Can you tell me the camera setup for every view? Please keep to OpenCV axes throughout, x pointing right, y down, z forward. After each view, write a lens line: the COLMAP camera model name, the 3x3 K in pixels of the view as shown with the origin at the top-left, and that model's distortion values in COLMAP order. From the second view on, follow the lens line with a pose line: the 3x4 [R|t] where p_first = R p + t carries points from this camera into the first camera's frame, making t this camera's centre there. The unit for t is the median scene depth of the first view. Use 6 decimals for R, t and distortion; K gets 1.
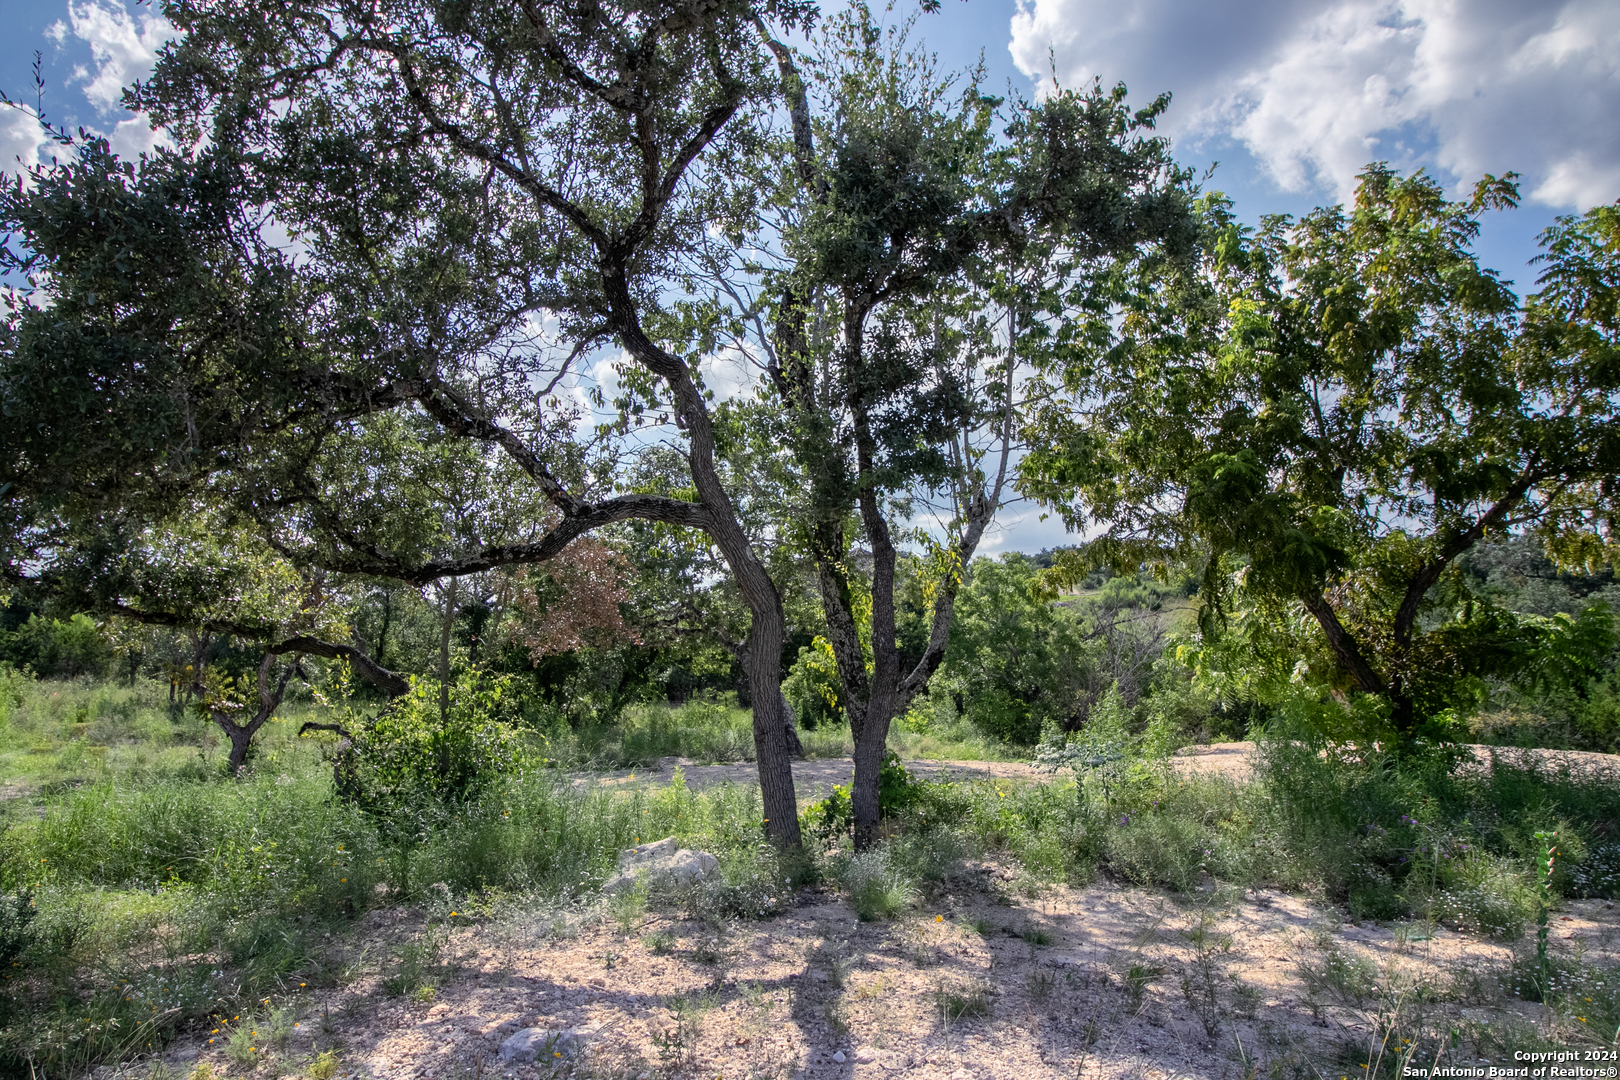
lens RADIAL K [[1019.9, 0, 805.9], [0, 1019.9, 545.0], [0, 0, 1]] dist [0.022012, -0.015934]
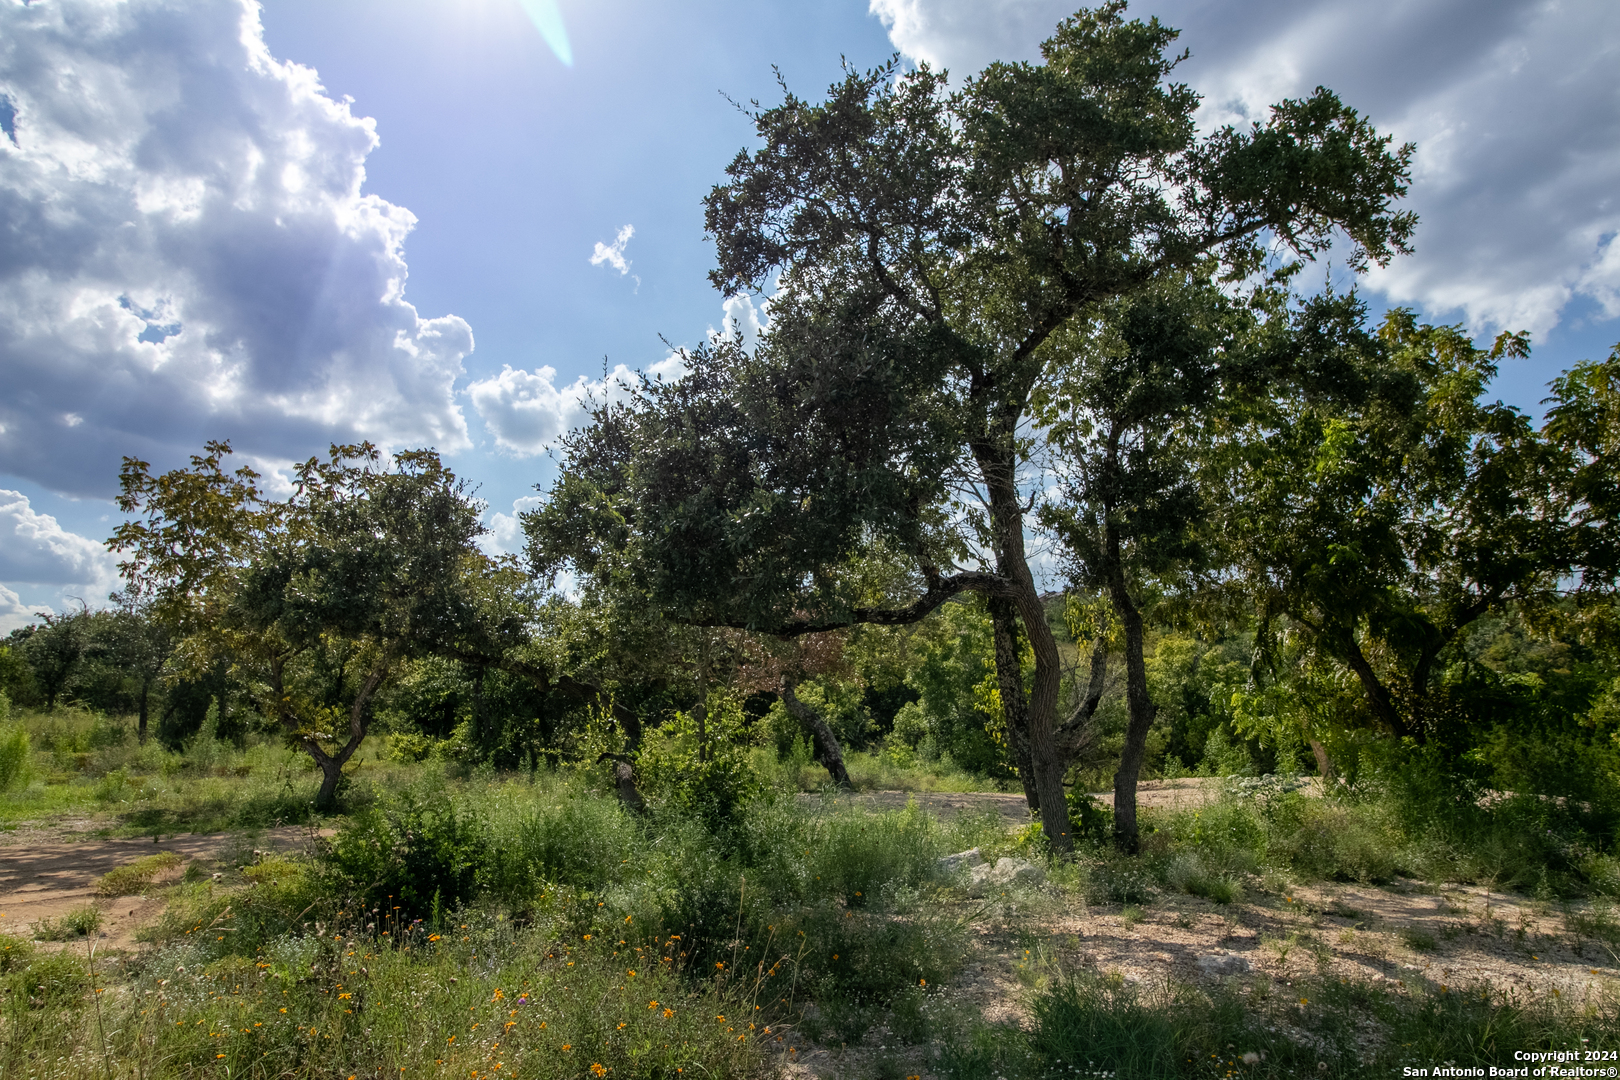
lens RADIAL K [[1019.9, 0, 806.5], [0, 1019.9, 546.3], [0, 0, 1]] dist [0.022012, -0.015934]
pose [[0.990537, 0.035567, 0.132554, -0.358653], [-0.031056, 0.998871, -0.035946, -0.017729], [-0.133683, 0.031490, 0.990524, -0.145493]]
